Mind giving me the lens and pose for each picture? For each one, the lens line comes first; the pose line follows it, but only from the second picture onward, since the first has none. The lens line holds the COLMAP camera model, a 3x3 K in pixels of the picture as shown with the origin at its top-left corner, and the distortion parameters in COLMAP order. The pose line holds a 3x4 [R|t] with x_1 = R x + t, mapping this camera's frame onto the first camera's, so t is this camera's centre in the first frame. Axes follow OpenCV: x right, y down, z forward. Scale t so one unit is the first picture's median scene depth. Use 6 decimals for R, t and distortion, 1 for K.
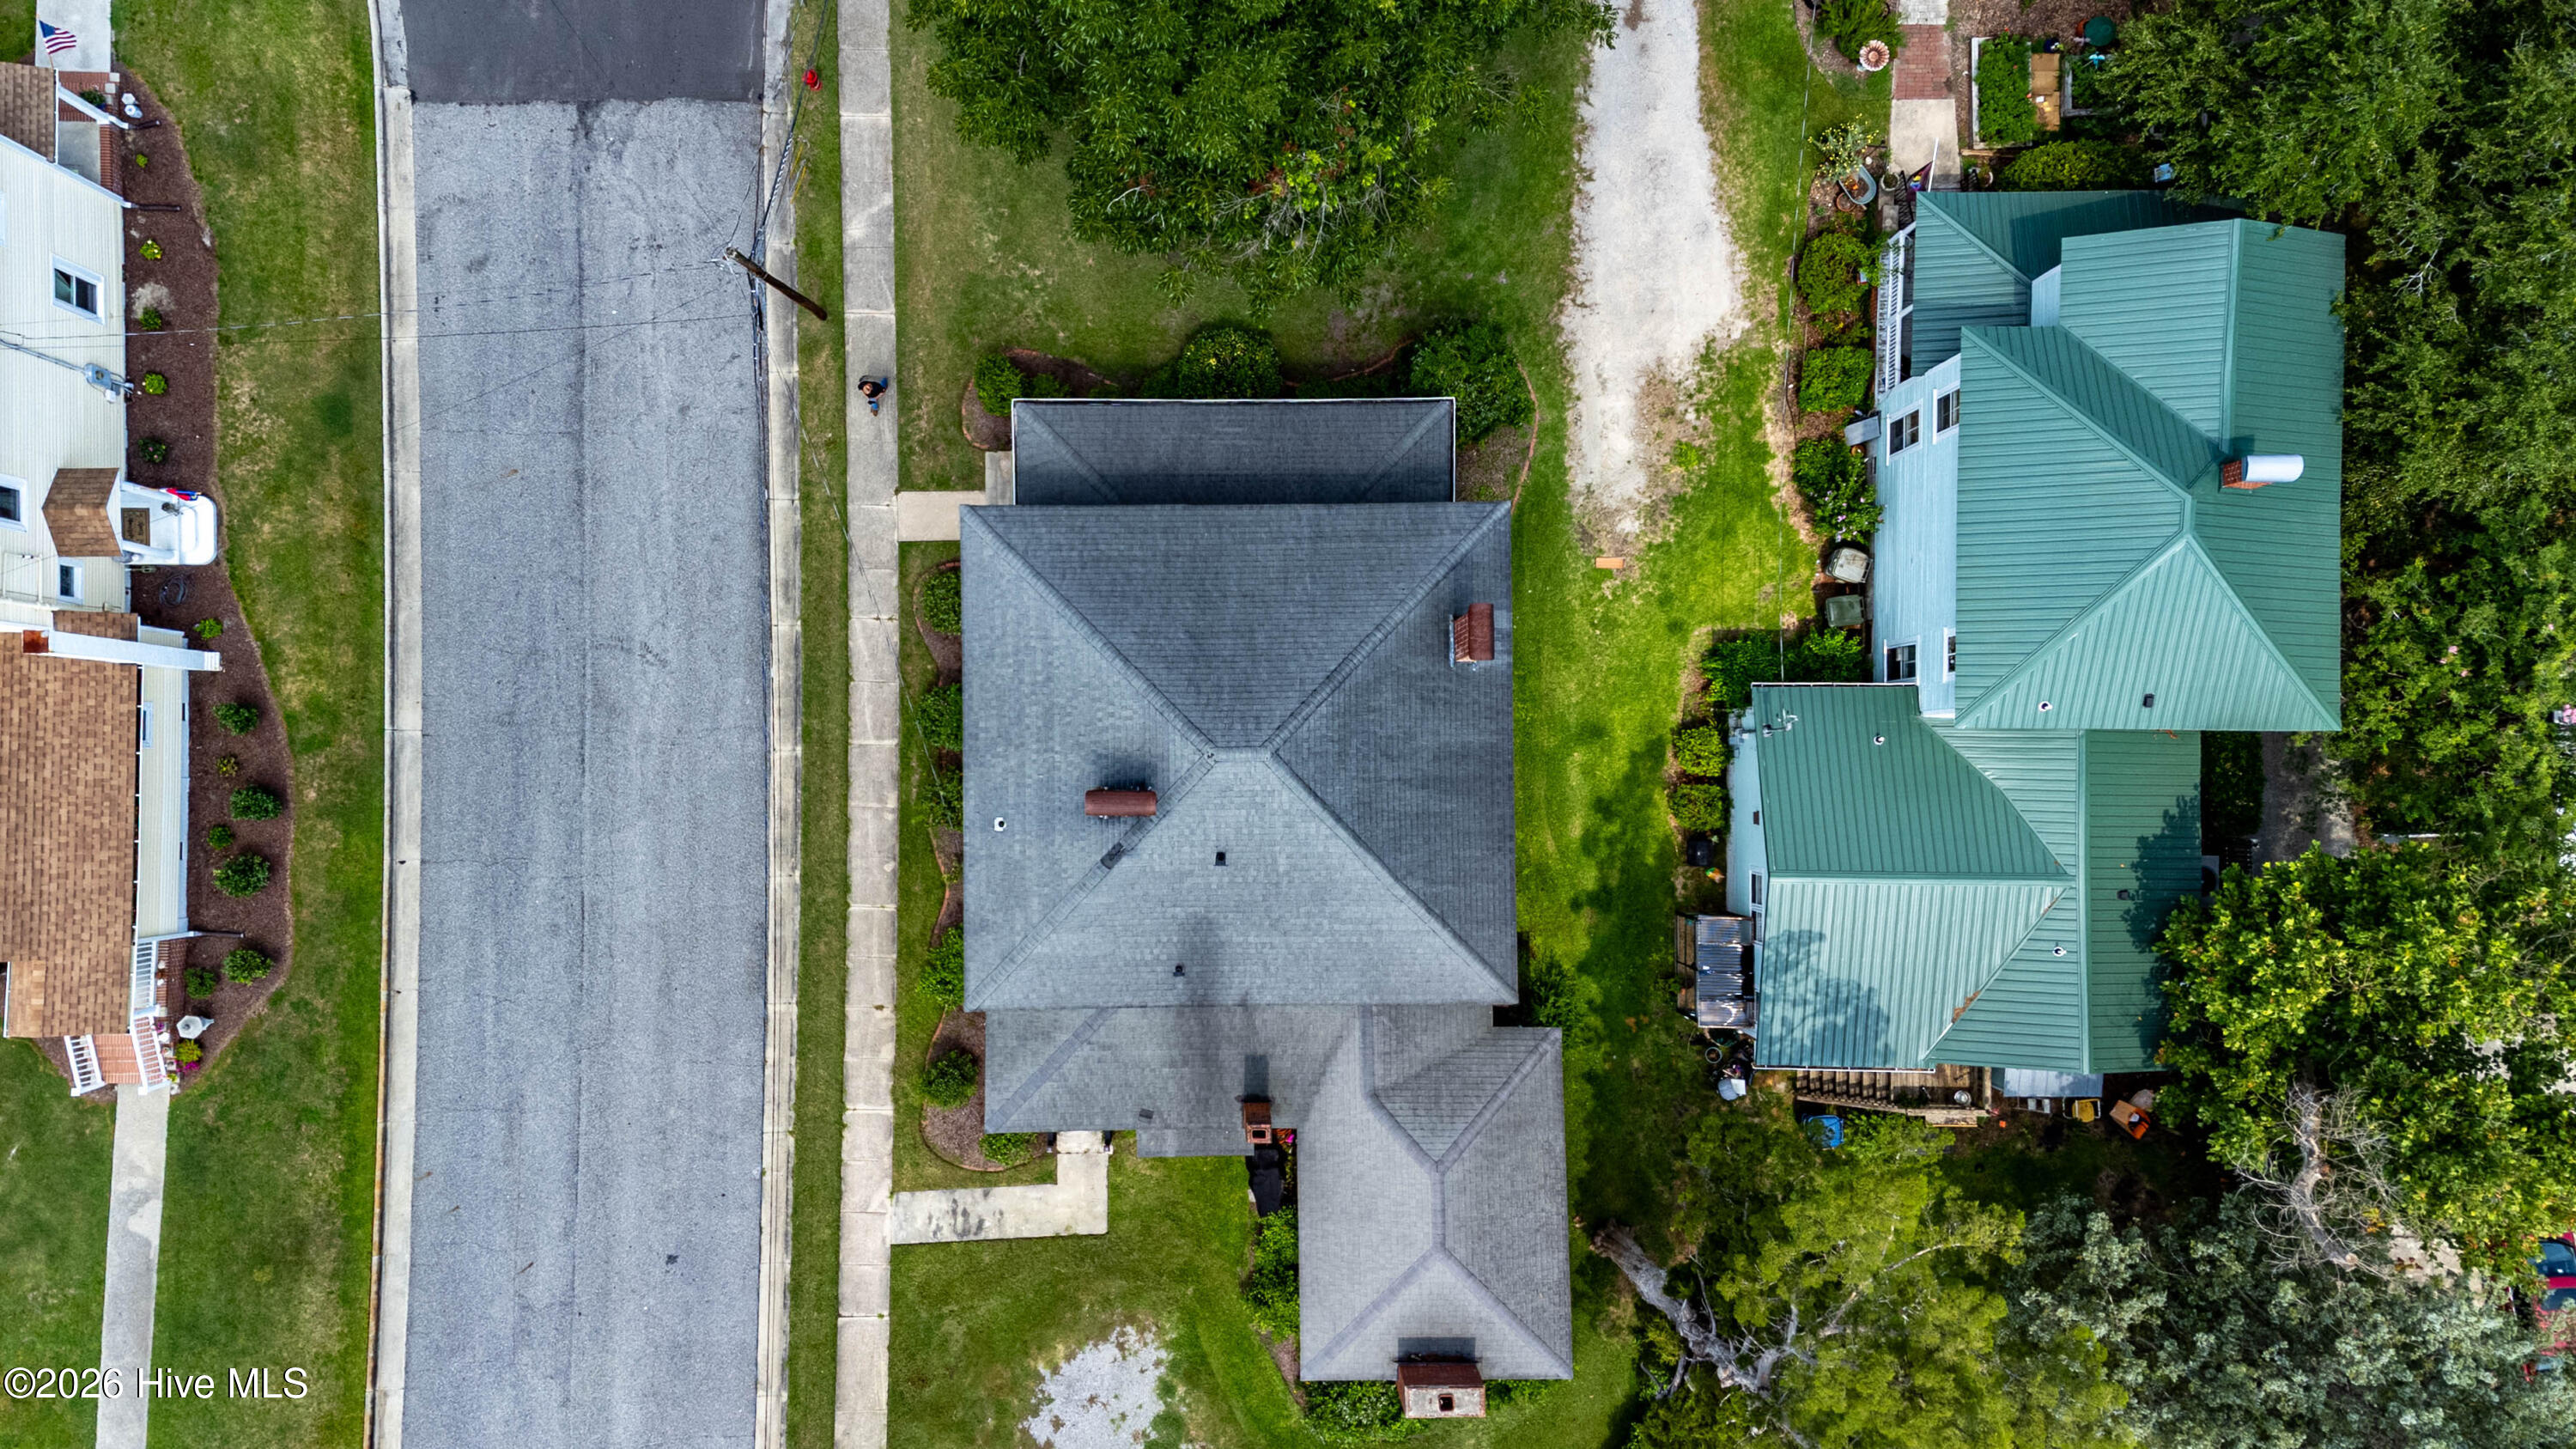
lens RADIAL K [[1877.3, 0, 1278.2], [0, 1877.3, 733.0], [0, 0, 1]] dist [0.276041, -0.278686]
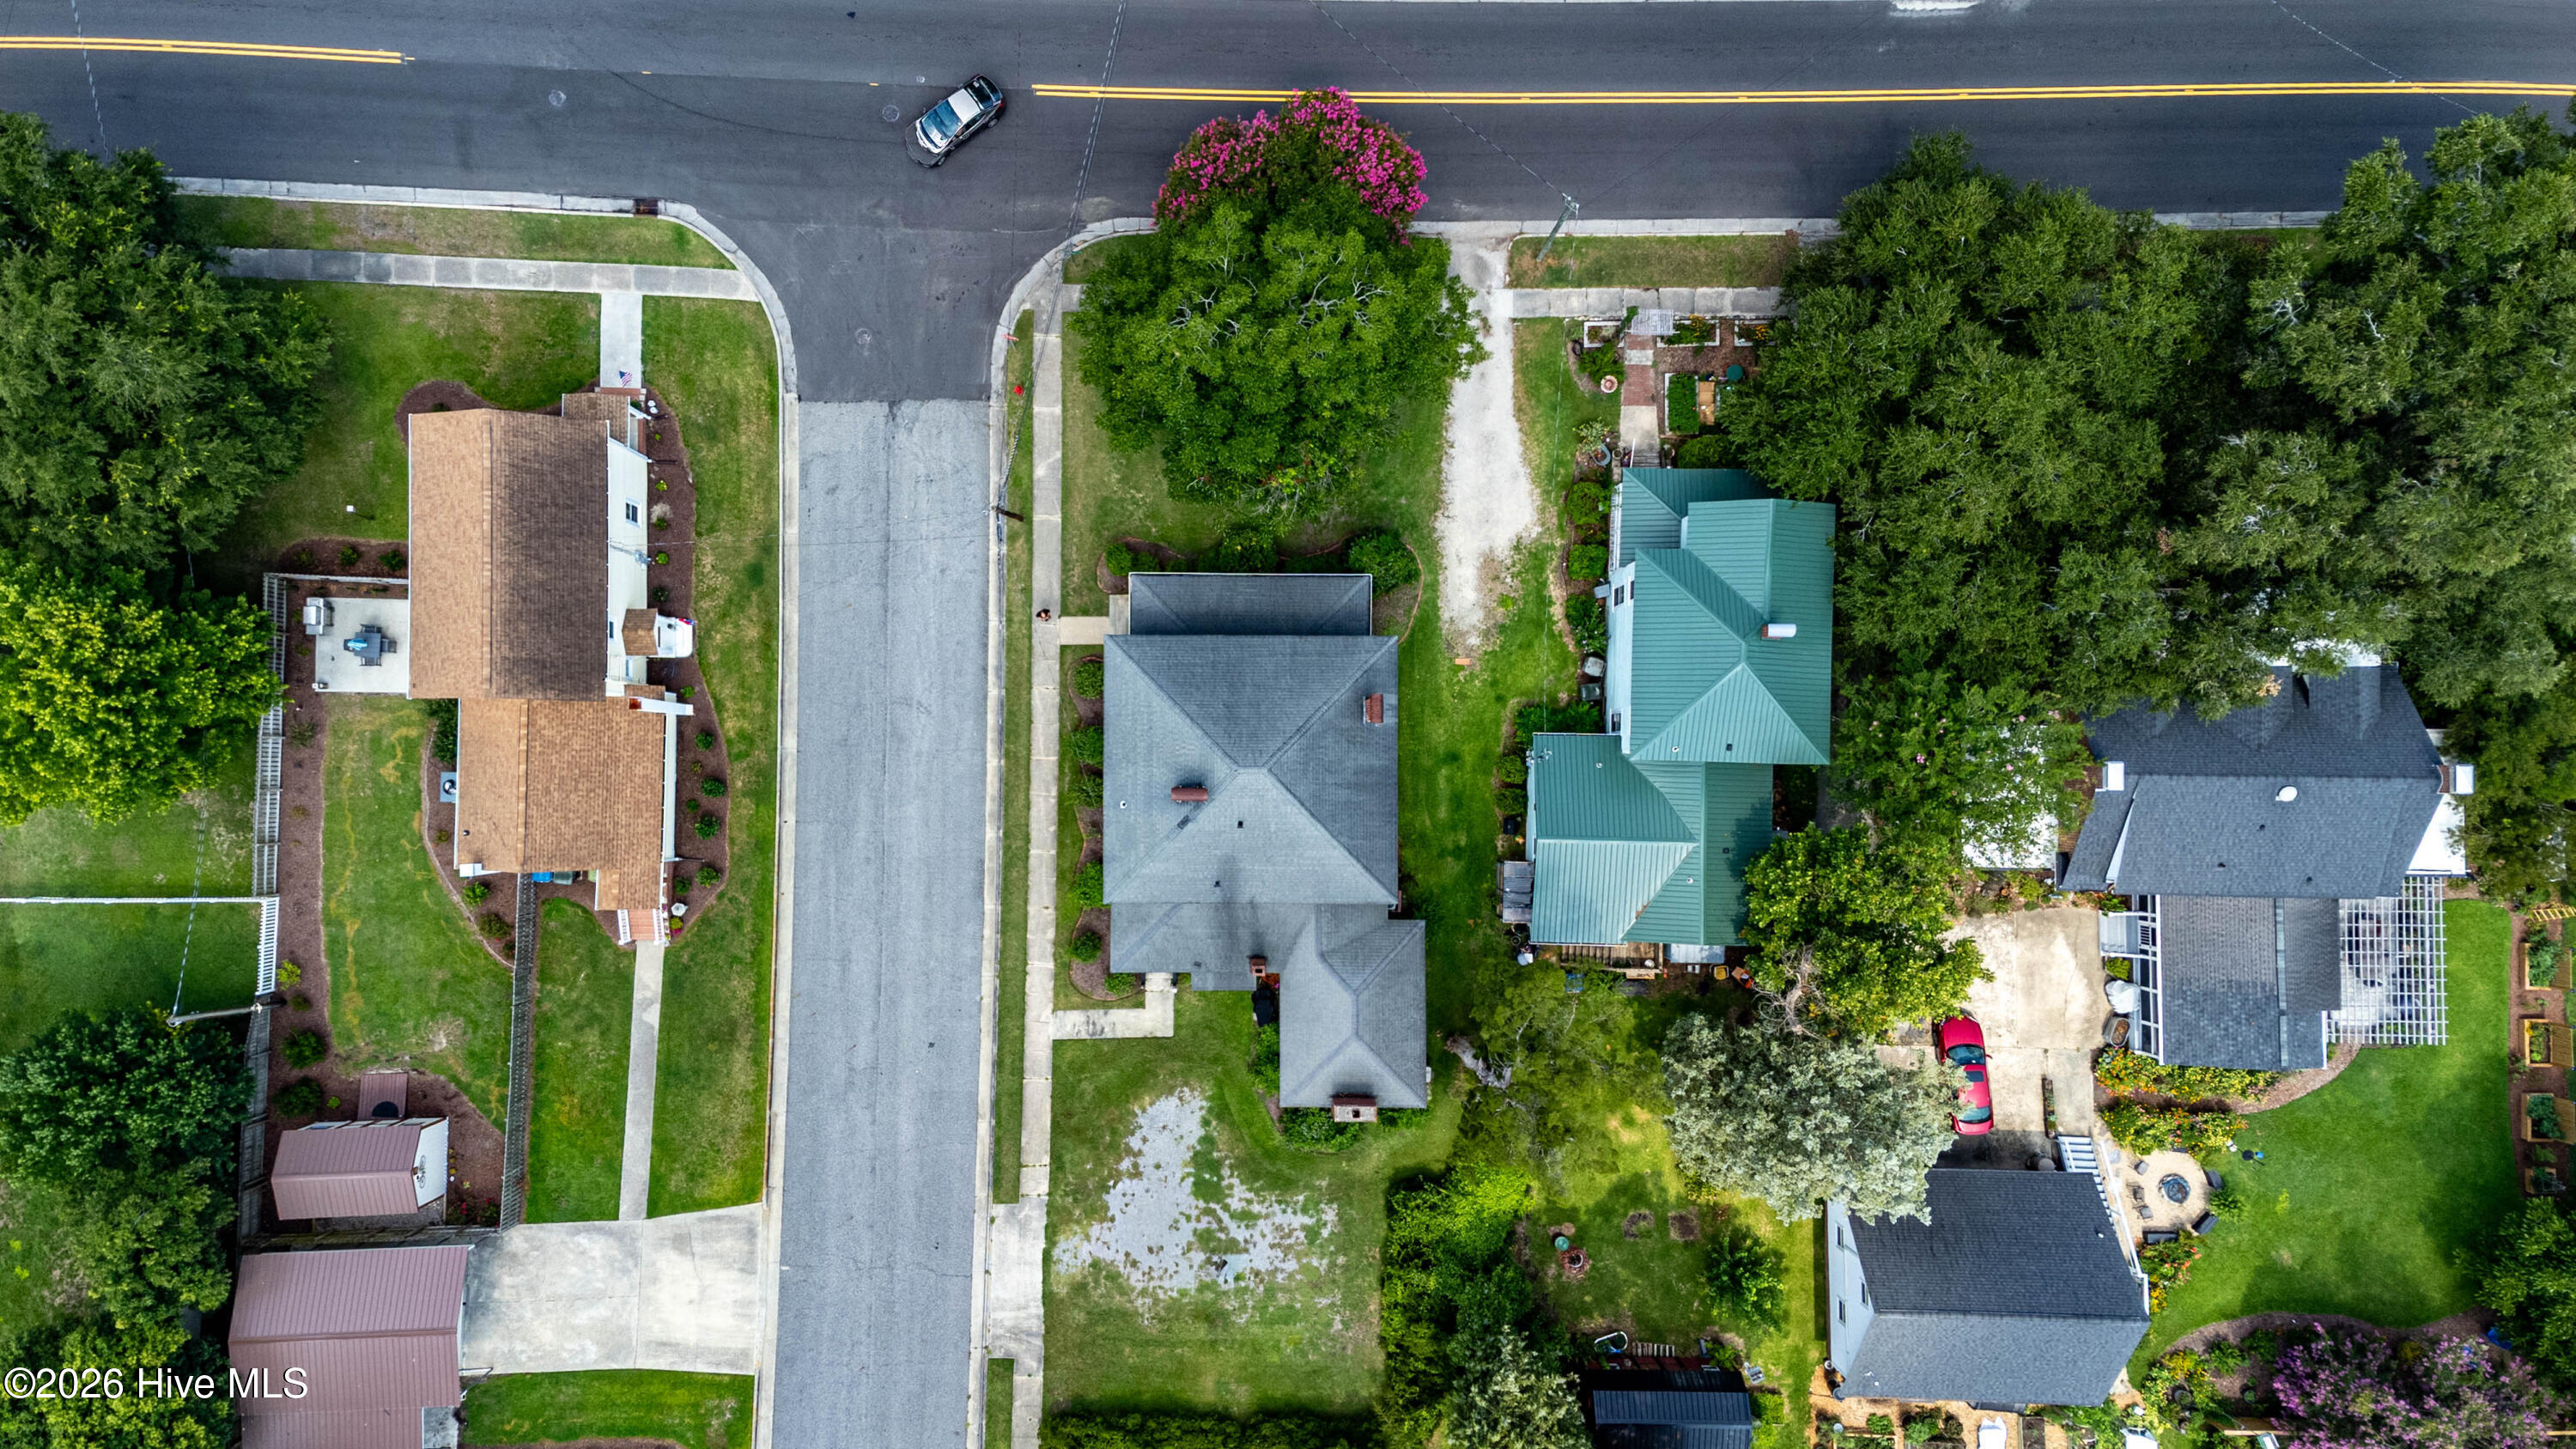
lens RADIAL K [[1877.3, 0, 1278.2], [0, 1877.3, 733.0], [0, 0, 1]] dist [0.276041, -0.278686]
pose [[0.999894, 0.012820, -0.006869, 0.016575], [-0.012804, 0.999915, 0.002384, -0.025774], [0.006899, -0.002296, 0.999974, -0.757867]]
